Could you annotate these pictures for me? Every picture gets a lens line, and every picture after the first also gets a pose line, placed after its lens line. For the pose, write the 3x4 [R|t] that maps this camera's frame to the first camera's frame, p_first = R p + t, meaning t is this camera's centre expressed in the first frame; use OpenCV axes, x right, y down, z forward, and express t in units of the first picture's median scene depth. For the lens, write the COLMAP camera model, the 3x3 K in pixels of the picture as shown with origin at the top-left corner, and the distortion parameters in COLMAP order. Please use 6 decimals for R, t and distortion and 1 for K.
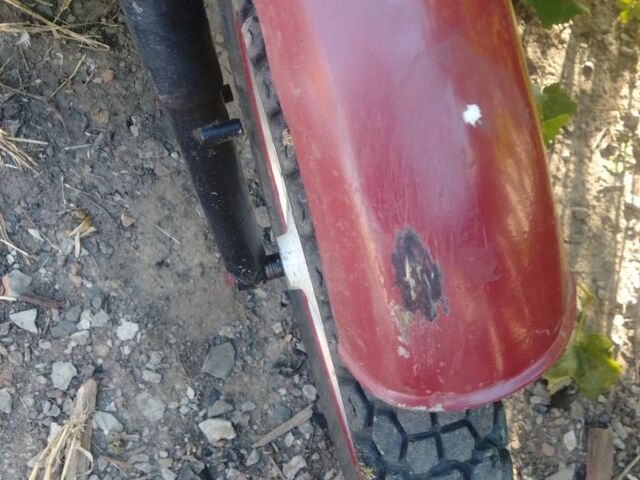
lens RADIAL K [[608.9, 0, 320.0], [0, 608.9, 240.0], [0, 0, 1]] dist [0.062876, -0.187537]
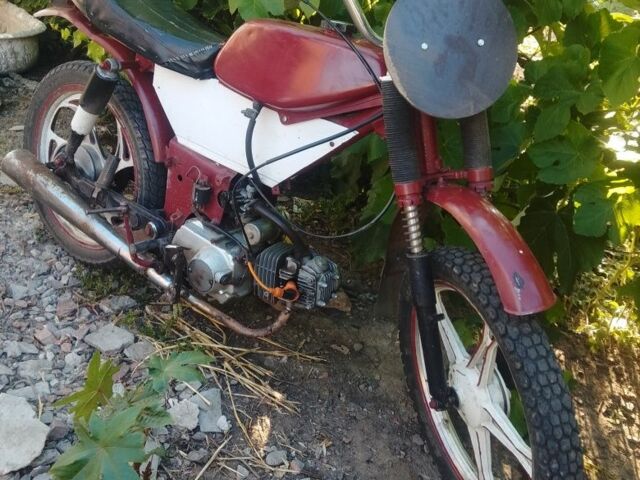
lens RADIAL K [[608.9, 0, 320.0], [0, 608.9, 240.0], [0, 0, 1]] dist [0.062876, -0.187537]
pose [[0.997220, -0.074499, 0.001172, -0.334570], [0.056016, 0.739258, -0.671089, 0.705624], [0.049129, 0.669289, 0.741376, -0.710467]]
